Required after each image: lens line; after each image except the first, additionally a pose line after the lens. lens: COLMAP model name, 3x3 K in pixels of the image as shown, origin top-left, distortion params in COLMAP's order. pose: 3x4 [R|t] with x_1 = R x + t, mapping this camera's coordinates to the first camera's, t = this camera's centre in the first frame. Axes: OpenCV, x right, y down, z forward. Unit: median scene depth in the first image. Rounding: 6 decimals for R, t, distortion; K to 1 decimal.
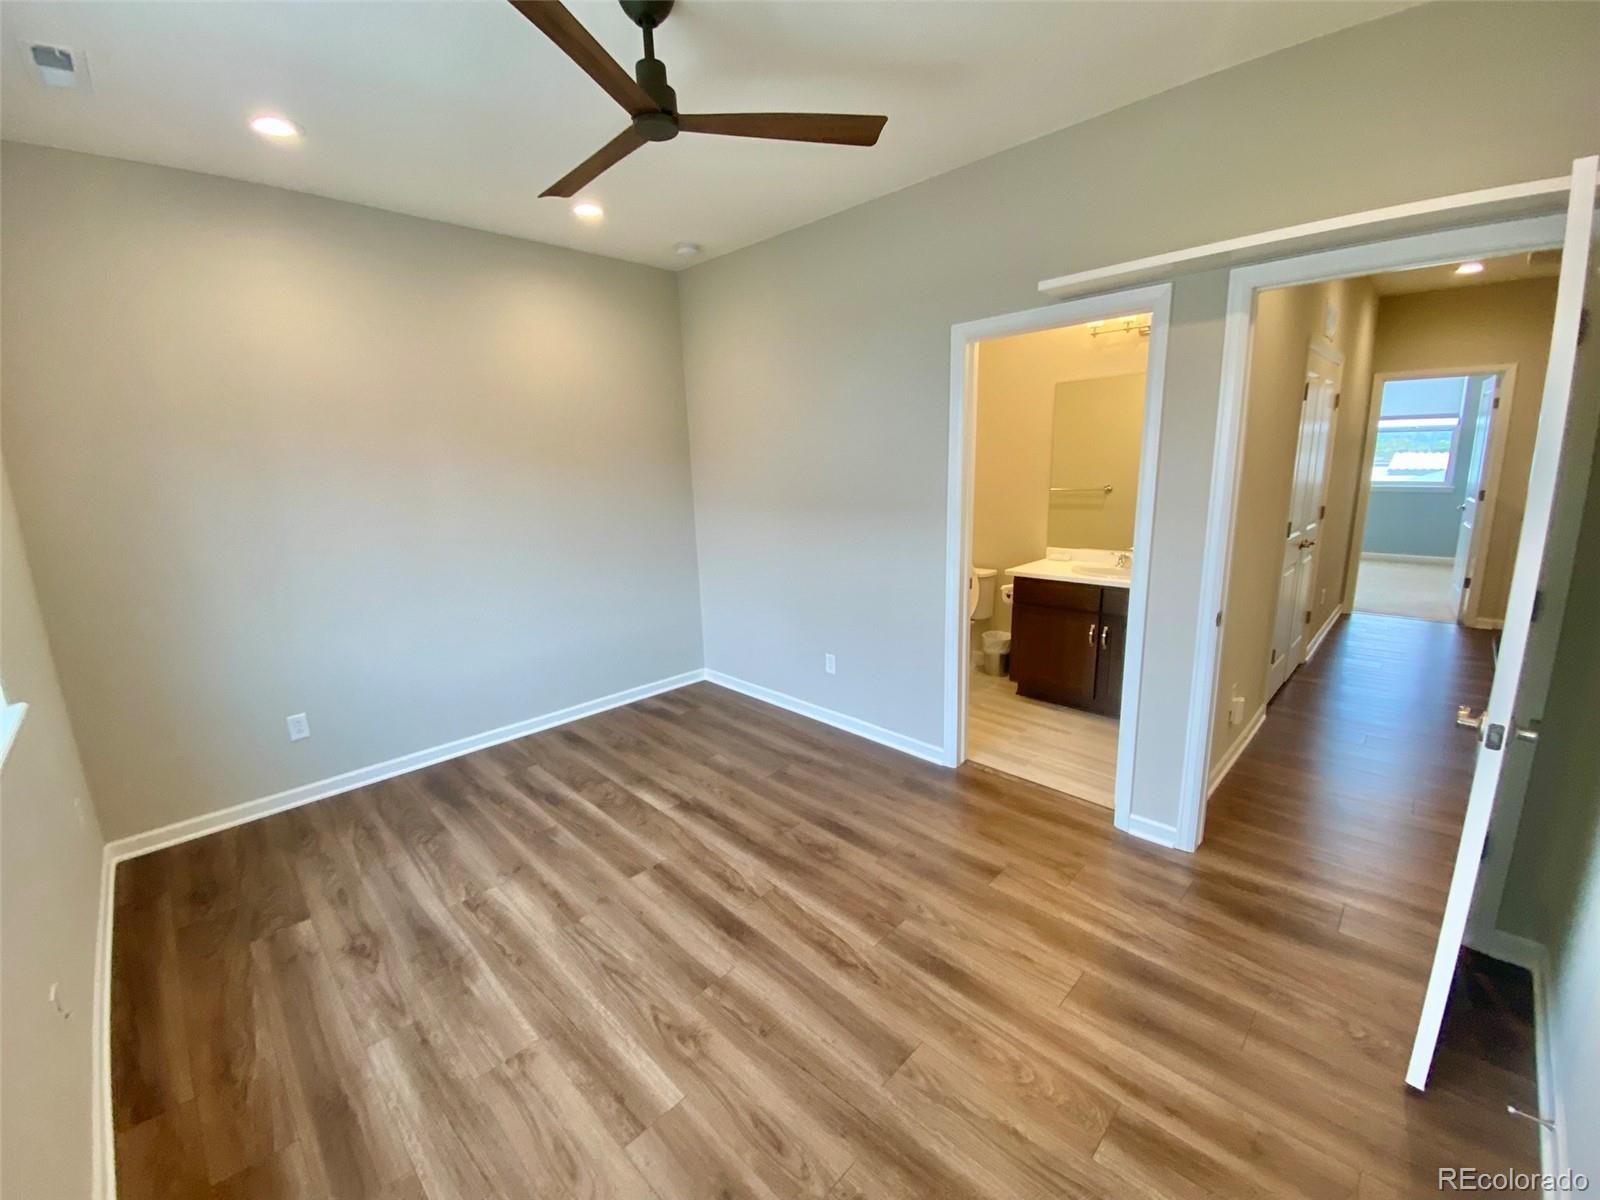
lens RADIAL K [[654.0, 0, 801.9], [0, 654.0, 596.1], [0, 0, 1]] dist [-0.003430, -0.000658]
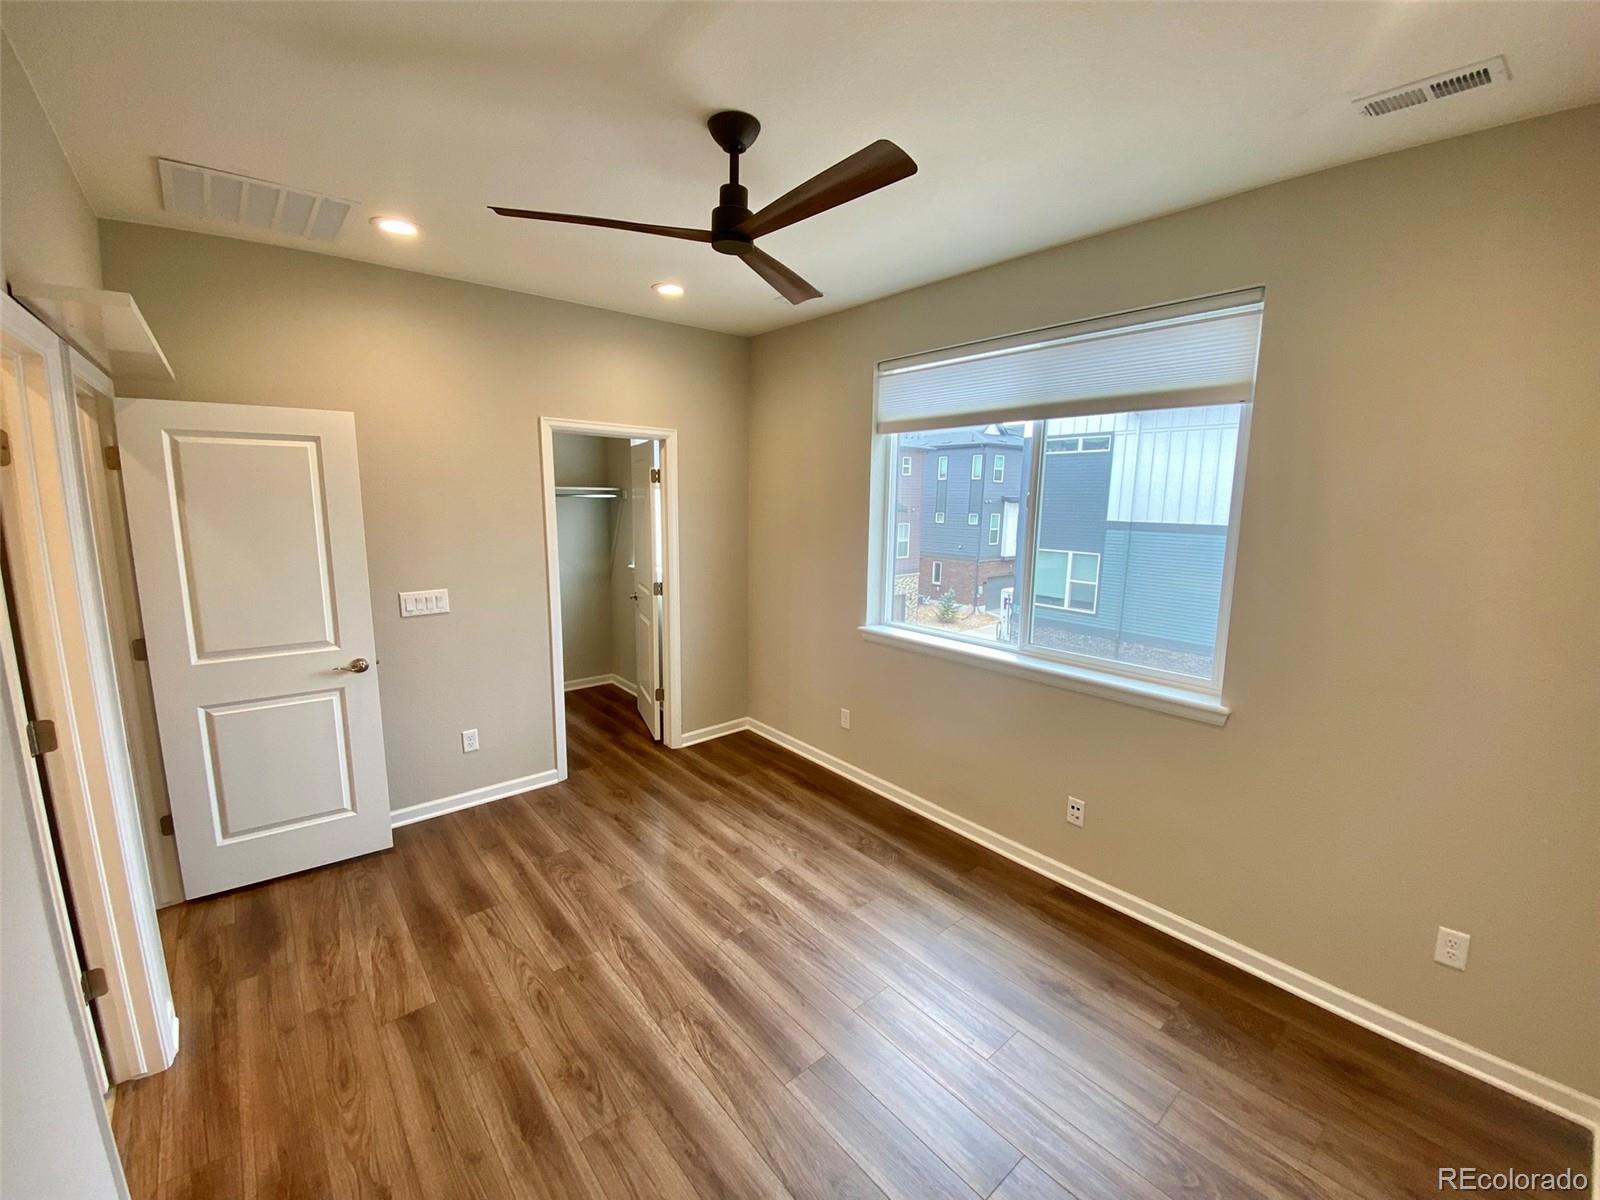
lens RADIAL K [[654.0, 0, 791.8], [0, 654.0, 596.4], [0, 0, 1]] dist [-0.003430, -0.000658]
pose [[-0.994649, 0.004413, 0.103217, -0.356220], [0.041246, 0.932968, 0.357588, -0.459545], [-0.094720, 0.359932, -0.928158, 1.806414]]
